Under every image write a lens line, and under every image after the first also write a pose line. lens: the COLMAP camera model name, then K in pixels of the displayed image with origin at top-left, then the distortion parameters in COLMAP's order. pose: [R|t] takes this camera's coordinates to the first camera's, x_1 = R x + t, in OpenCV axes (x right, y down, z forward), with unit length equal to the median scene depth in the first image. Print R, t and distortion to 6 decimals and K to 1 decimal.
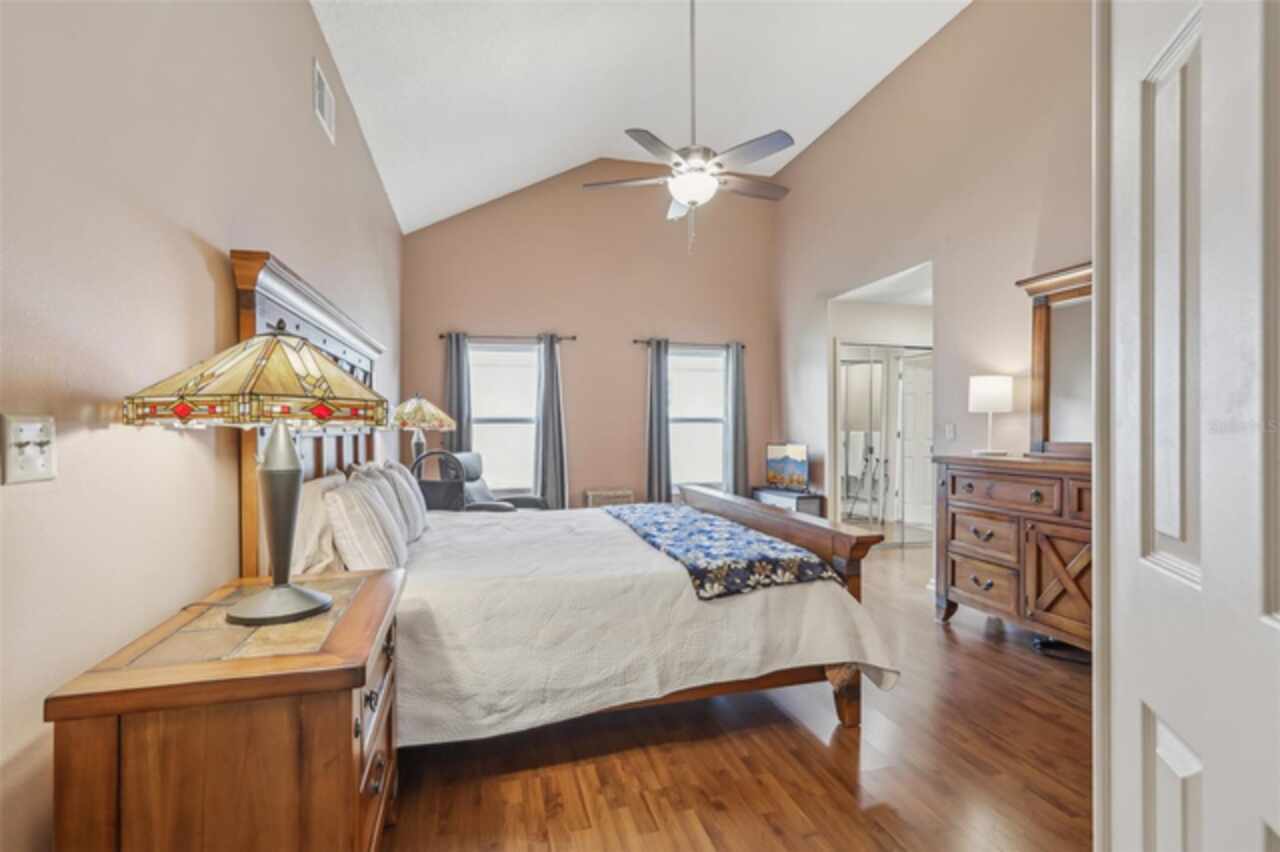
lens RADIAL K [[573.0, 0, 640.0], [0, 573.0, 426.0], [0, 0, 1]] dist [-0.000105, -0.000051]
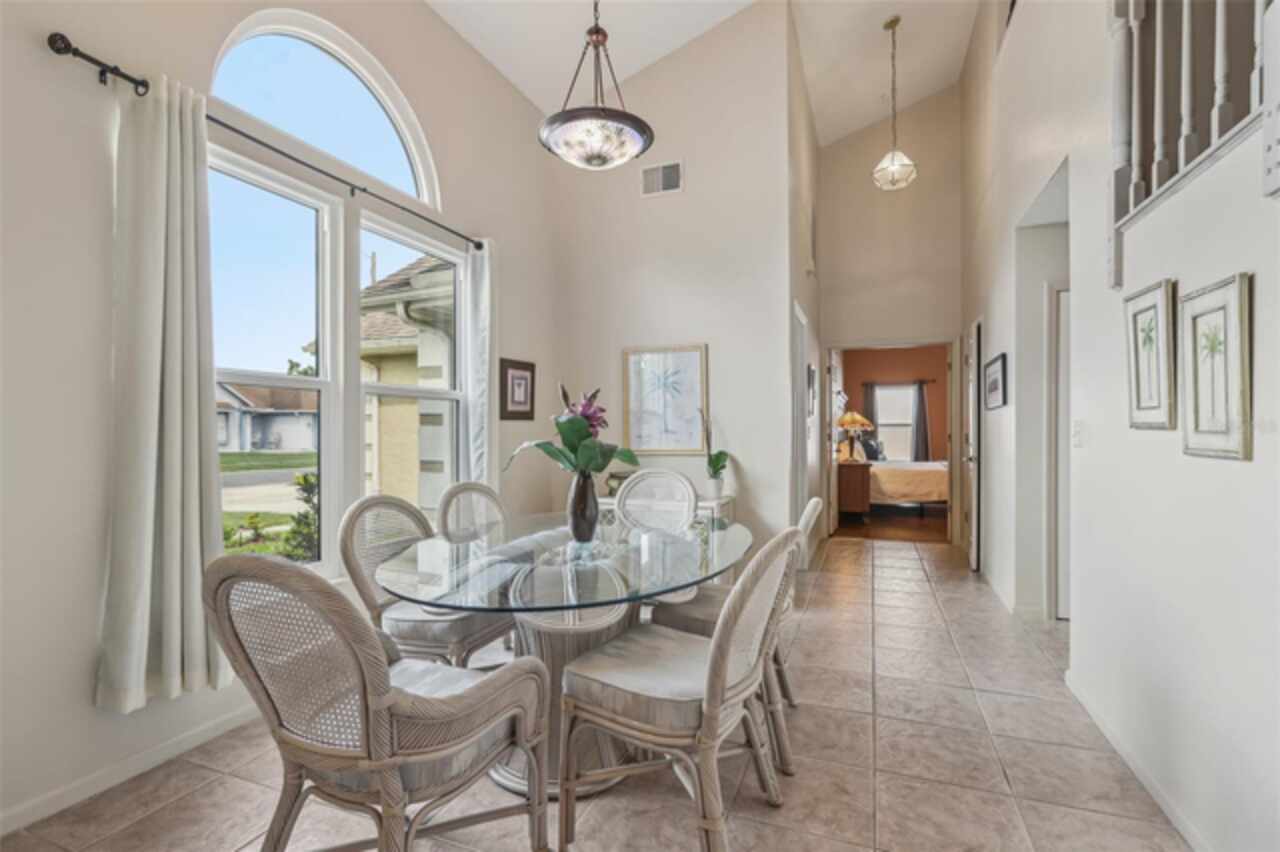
lens RADIAL K [[573.0, 0, 640.0], [0, 573.0, 426.0], [0, 0, 1]] dist [-0.000105, -0.000051]
pose [[0.793951, 0.001978, -0.607978, 0.269881], [0.001344, 0.999987, 0.005009, -0.017169], [0.607980, -0.004794, 0.793938, -1.121533]]
